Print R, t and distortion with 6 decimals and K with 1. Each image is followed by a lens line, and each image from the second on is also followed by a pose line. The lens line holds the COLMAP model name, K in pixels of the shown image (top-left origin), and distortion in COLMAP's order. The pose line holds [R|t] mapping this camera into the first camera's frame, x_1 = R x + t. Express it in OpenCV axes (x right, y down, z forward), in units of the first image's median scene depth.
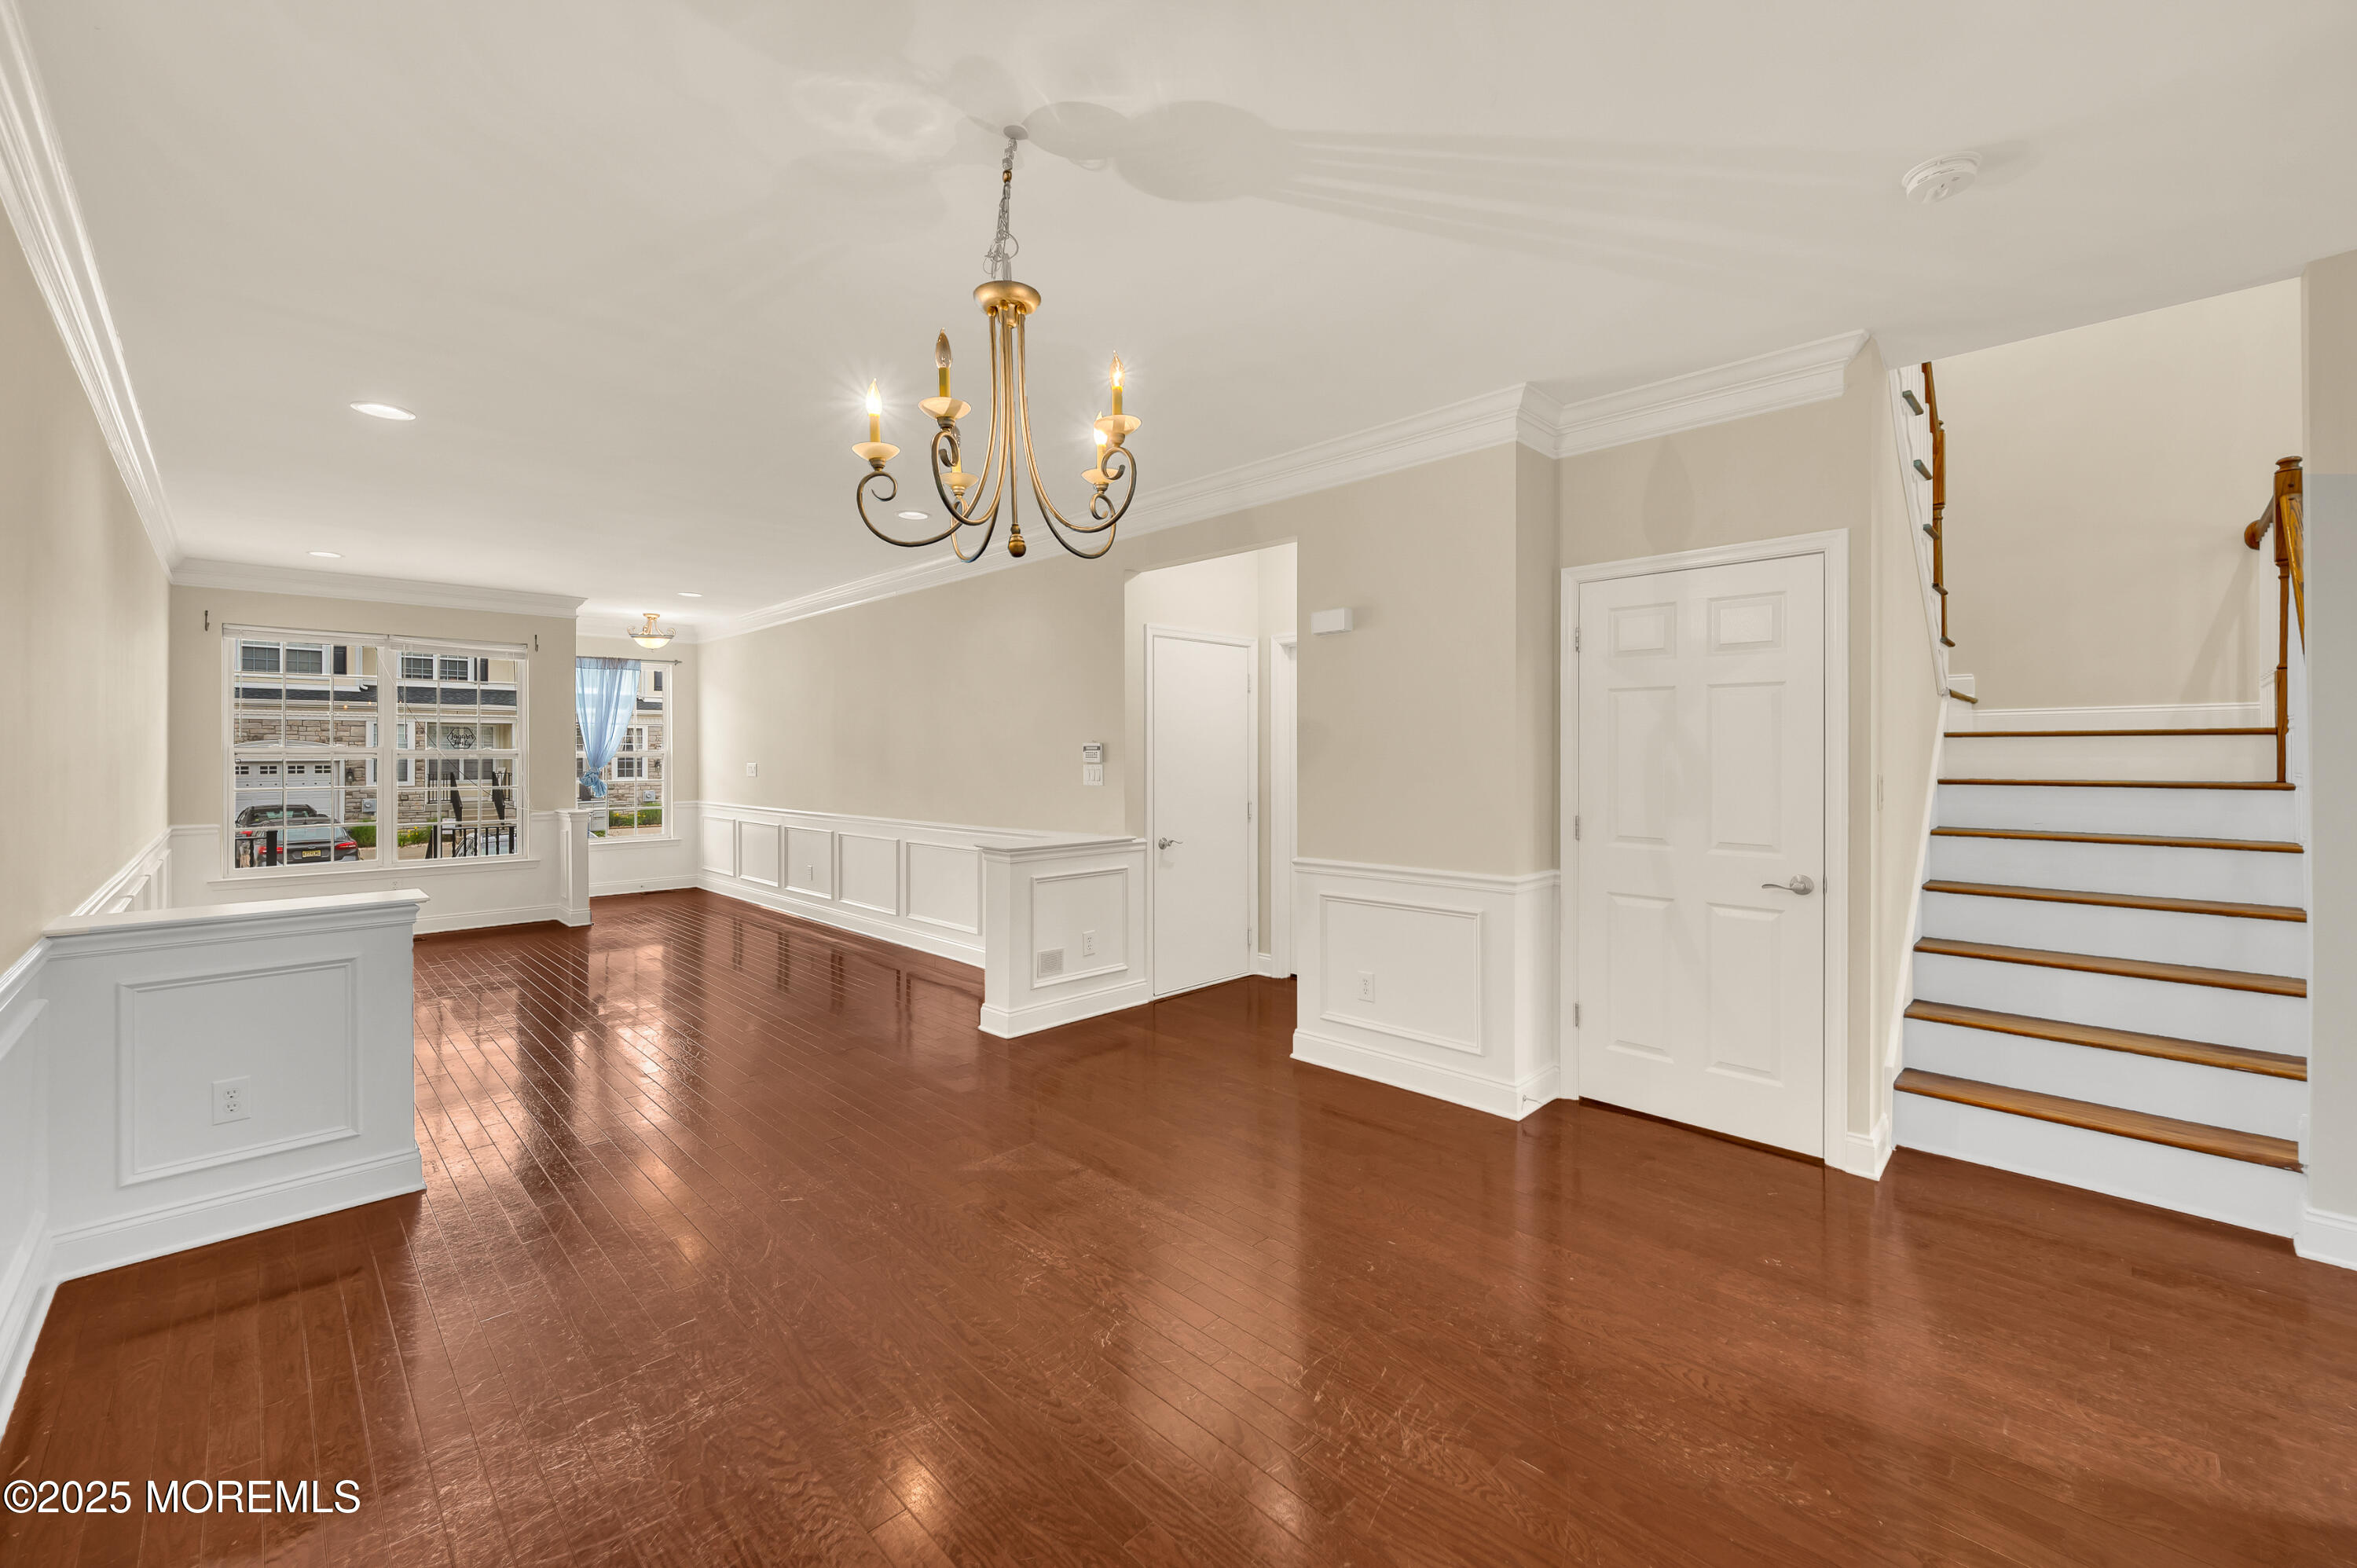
lens RADIAL K [[950.7, 0, 1155.0], [0, 950.7, 745.4], [0, 0, 1]] dist [0.004749, -0.000850]
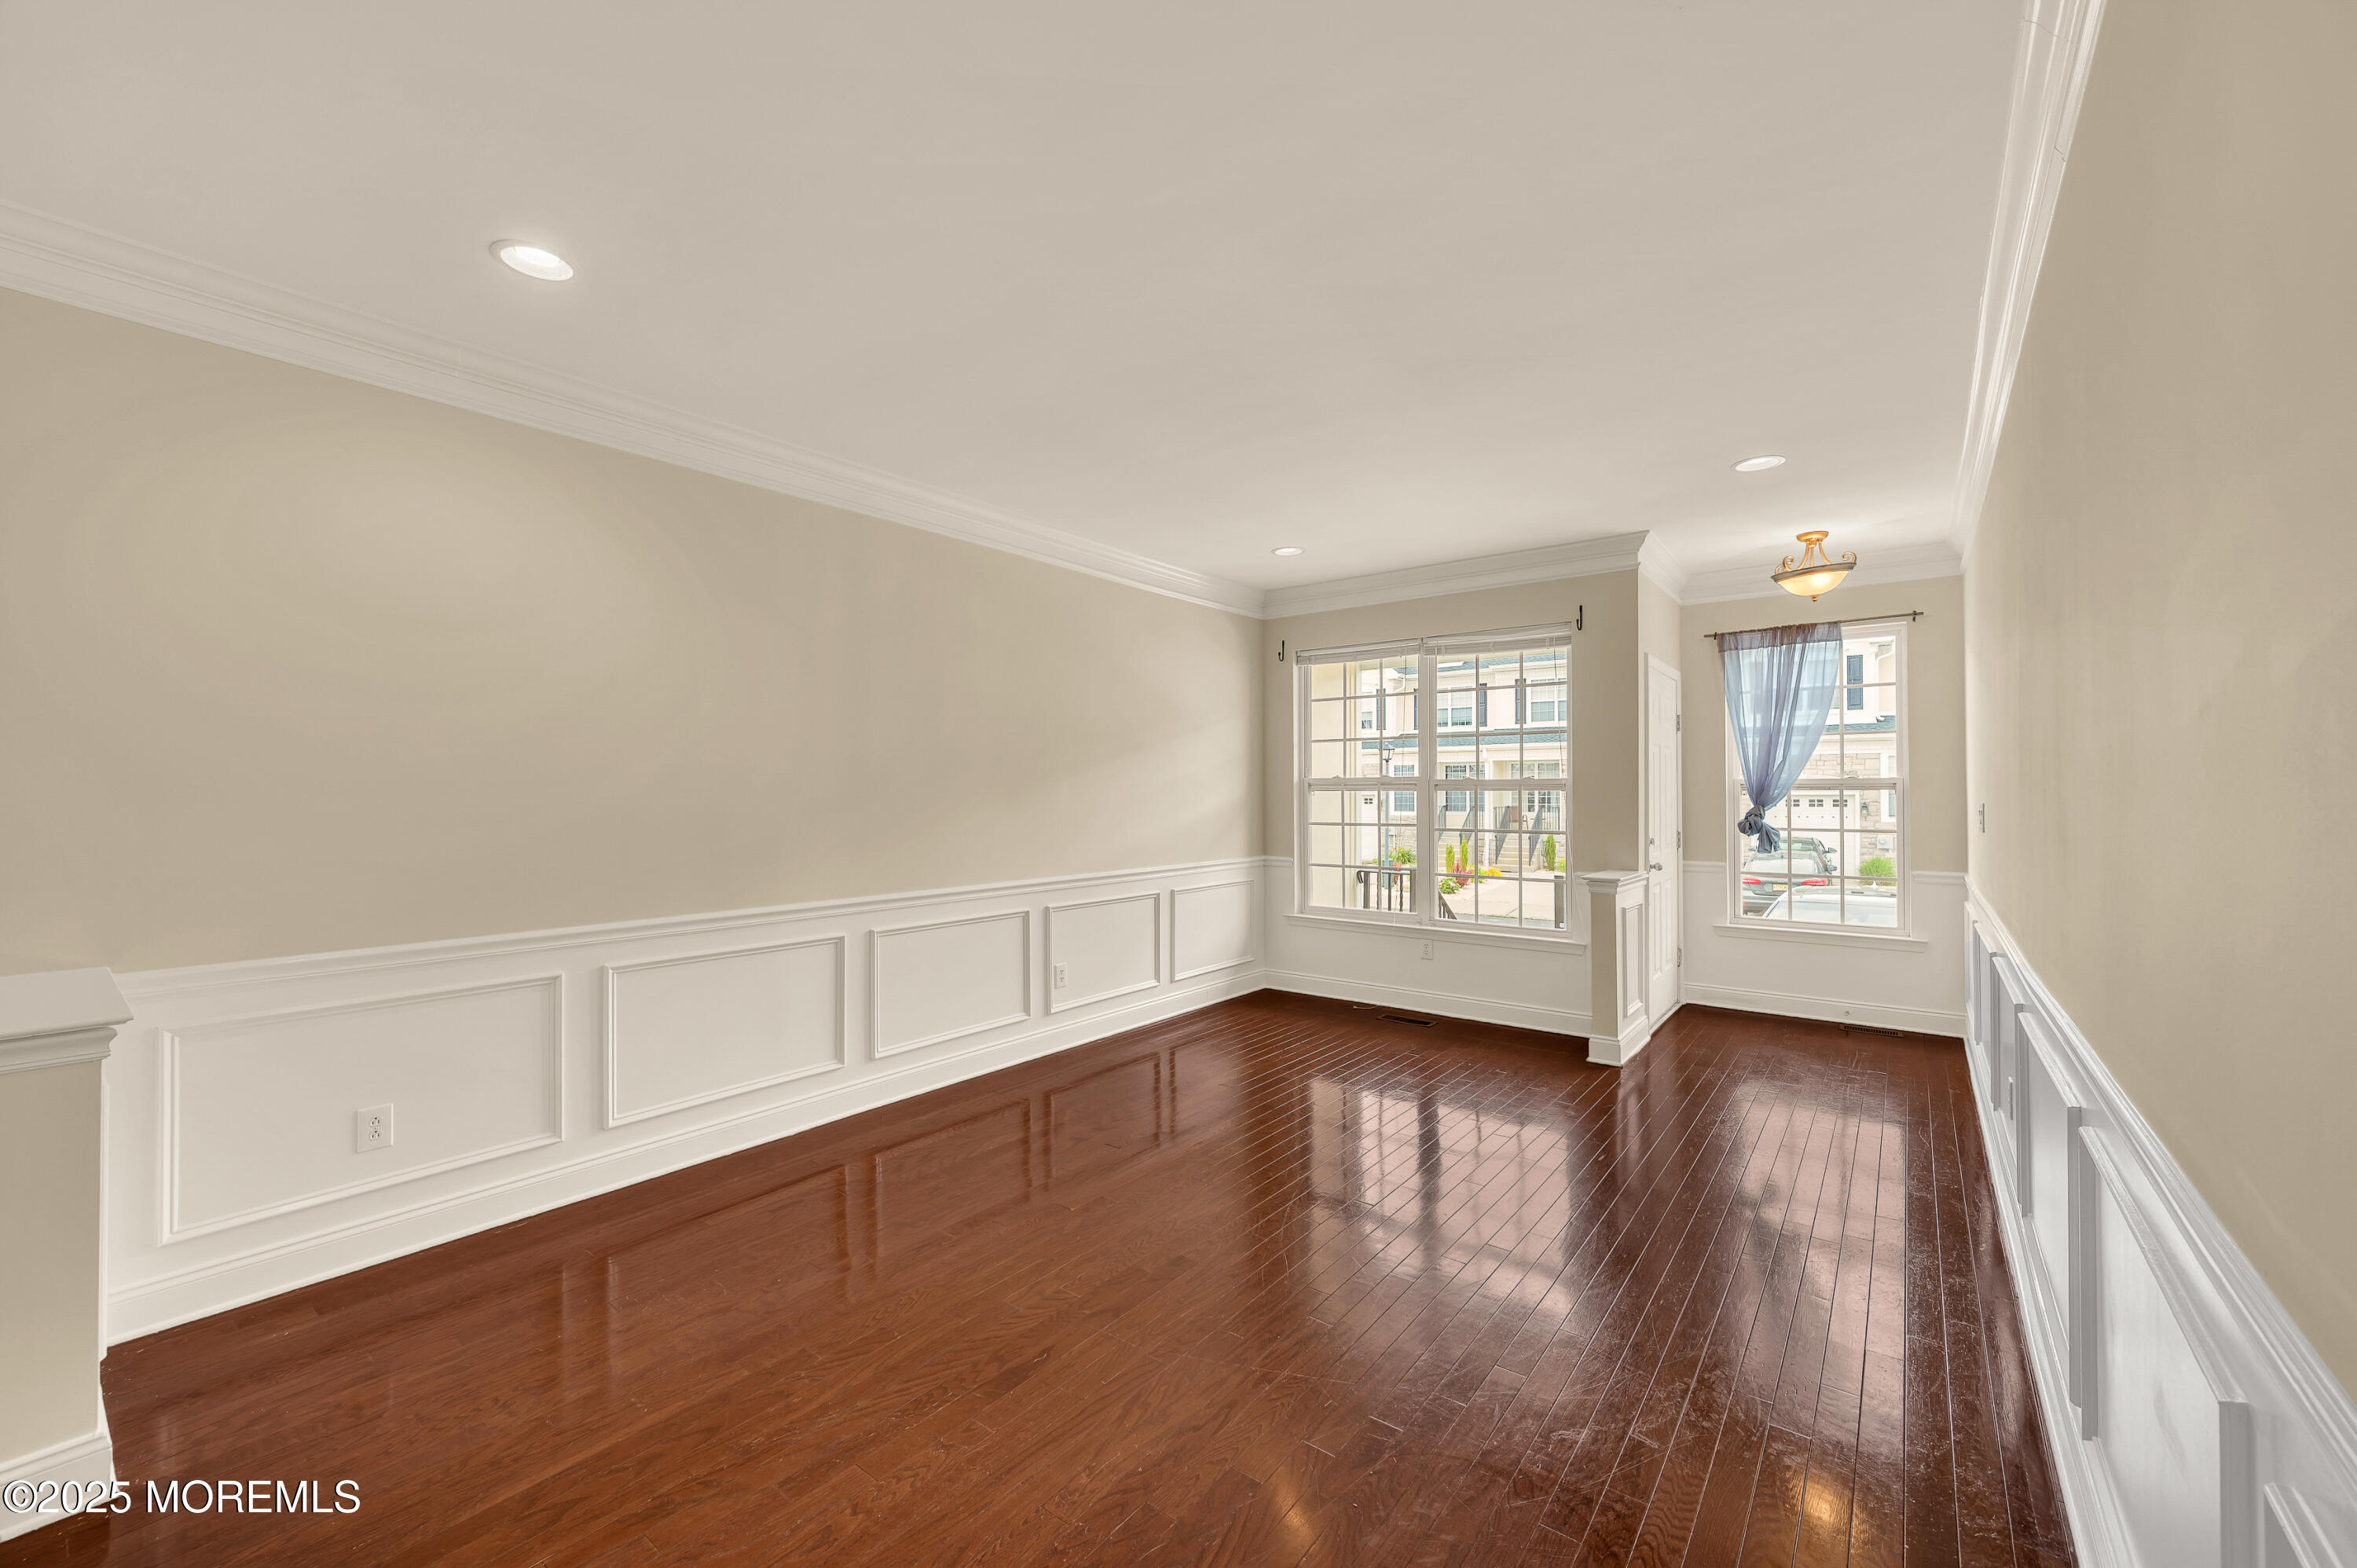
lens RADIAL K [[910.0, 0, 1177.4], [0, 910.0, 776.2], [0, 0, 1]] dist [0.001452, -0.000400]
pose [[0.143082, -0.014355, -0.989607, -0.054470], [0.009912, 0.999865, -0.013070, 0.008267], [0.989661, -0.007939, 0.143205, 0.558197]]
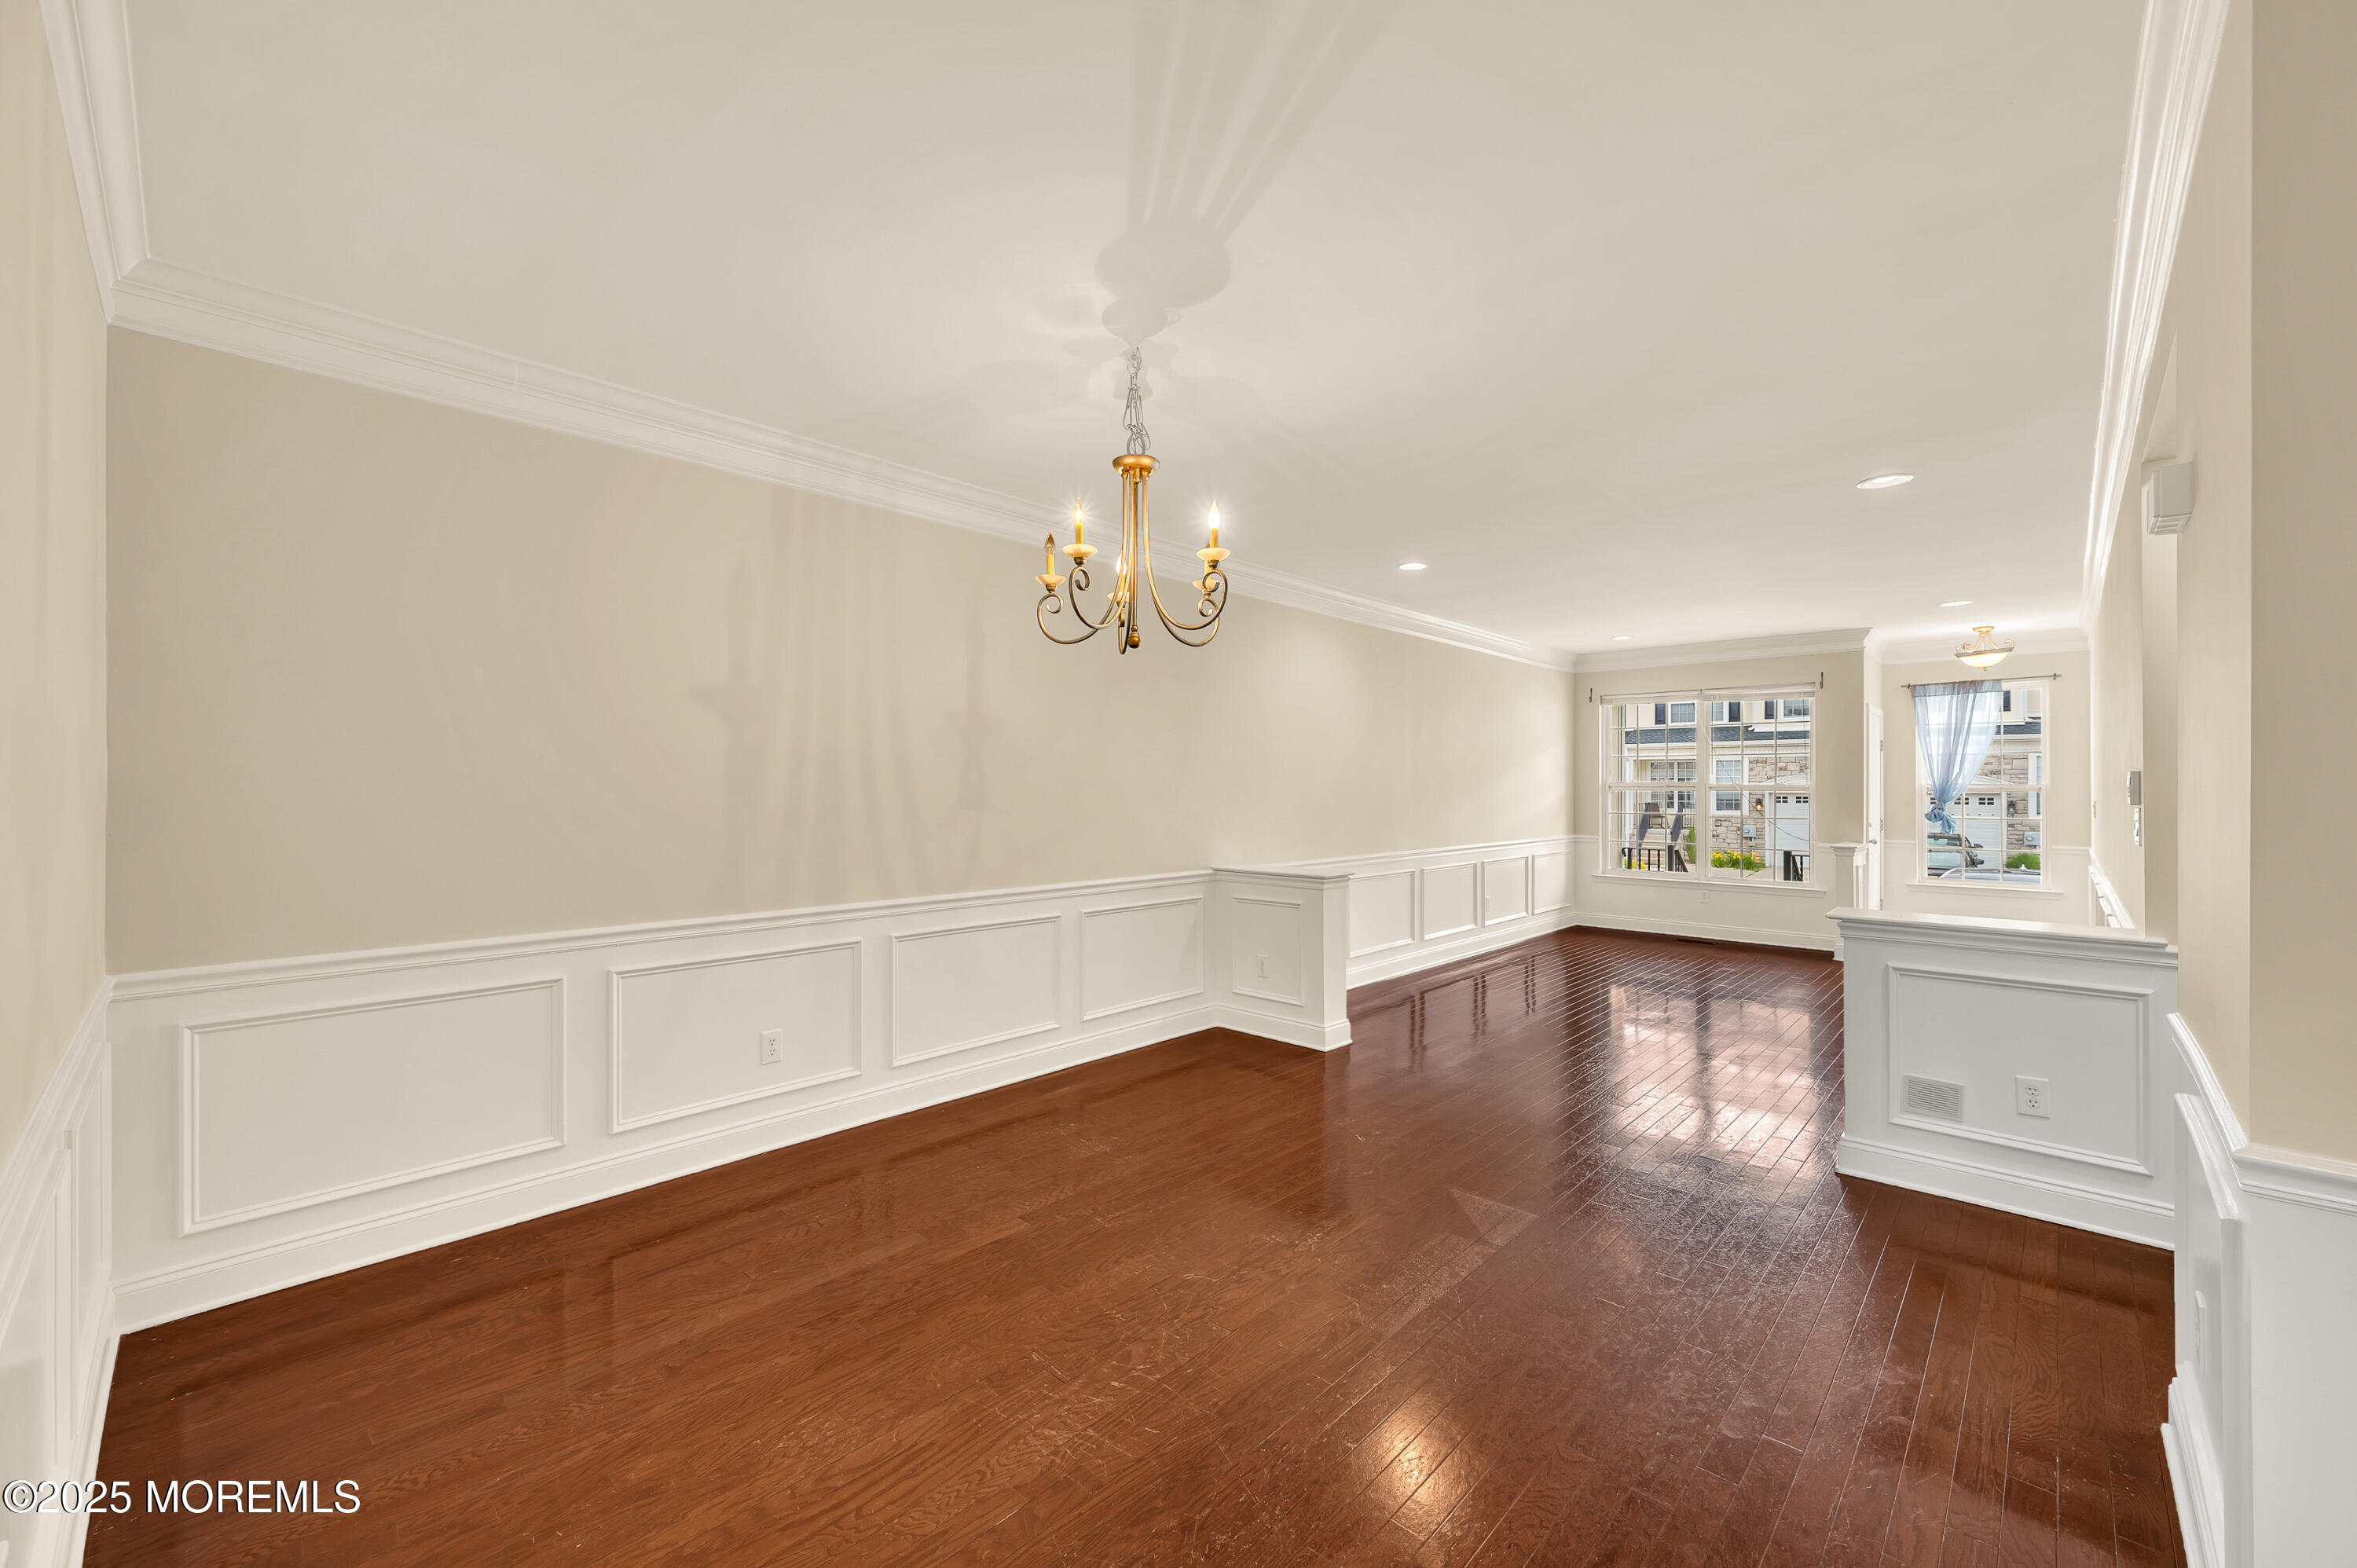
lens RADIAL K [[910.0, 0, 1184.7], [0, 910.0, 782.2], [0, 0, 1]] dist [0.001452, -0.000400]
pose [[0.054004, -0.002429, -0.998538, 0.267026], [0.007390, 0.999971, -0.002033, -0.000014], [0.998513, -0.007269, 0.054021, 0.225525]]
